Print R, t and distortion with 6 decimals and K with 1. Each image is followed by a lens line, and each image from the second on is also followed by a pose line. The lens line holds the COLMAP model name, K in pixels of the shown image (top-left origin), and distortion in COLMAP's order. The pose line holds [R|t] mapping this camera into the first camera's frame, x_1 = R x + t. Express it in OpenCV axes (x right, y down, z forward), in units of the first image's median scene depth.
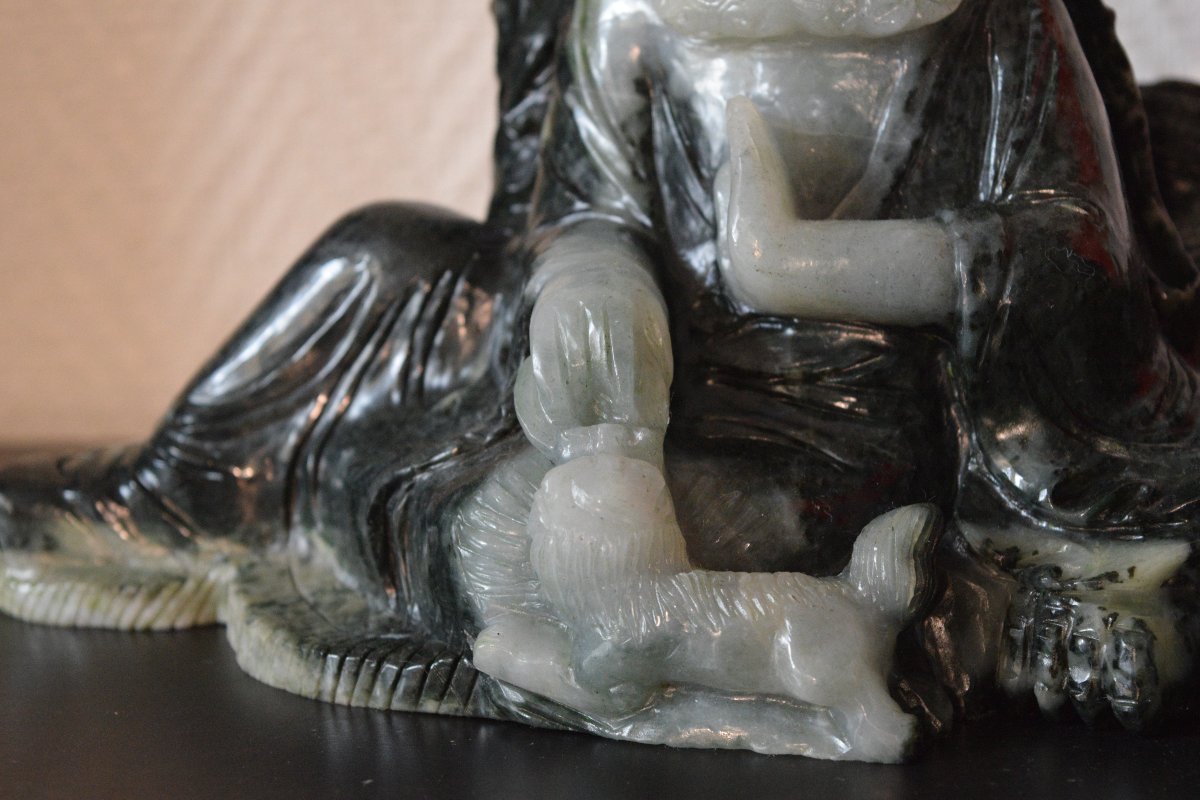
lens RADIAL K [[2818.0, 0, 600.0], [0, 2818.0, 400.0], [0, 0, 1]] dist [-0.050028, 0.137797]
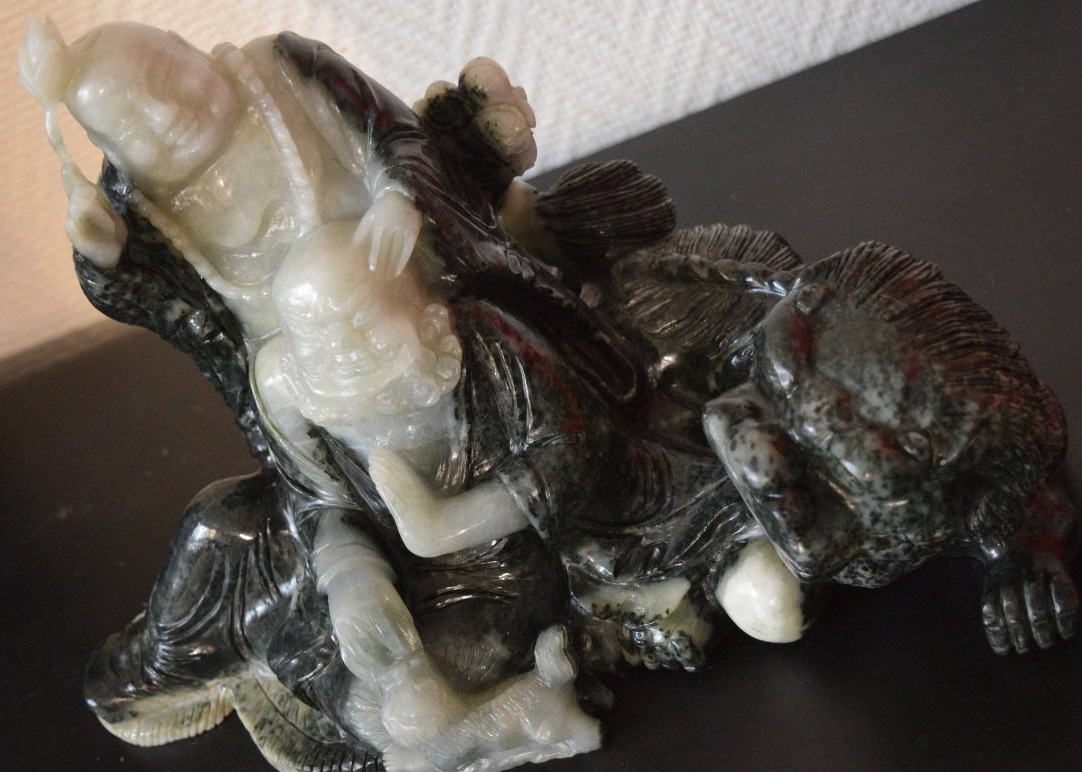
lens RADIAL K [[2039.1, 0, 541.0], [0, 2039.1, 386.0], [0, 0, 1]] dist [-0.009935, -0.017054]
pose [[0.897147, -0.439734, -0.041976, 0.223573], [0.402961, 0.775768, 0.485599, -0.742522], [-0.180971, -0.452568, 0.873173, -0.152992]]
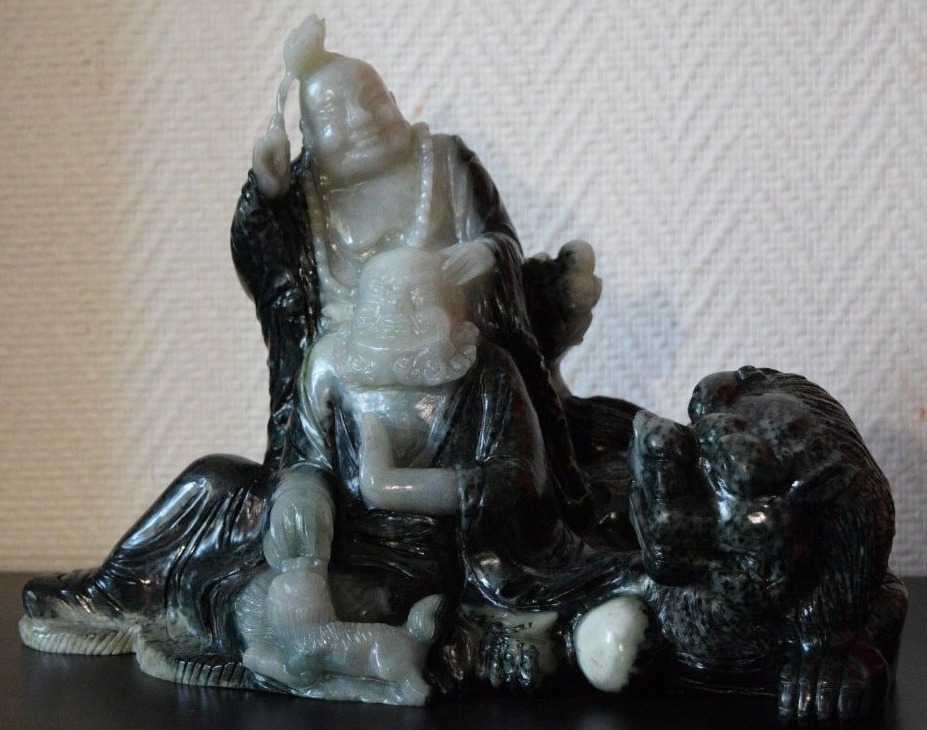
lens RADIAL K [[2257.5, 0, 447.5], [0, 2257.5, 301.6], [0, 0, 1]] dist [0.005857, -0.213816]
pose [[0.999945, 0.007398, -0.007468, 0.124968], [-0.008215, 0.993202, -0.116111, 0.013062], [0.006558, 0.116166, 0.993208, -0.797109]]
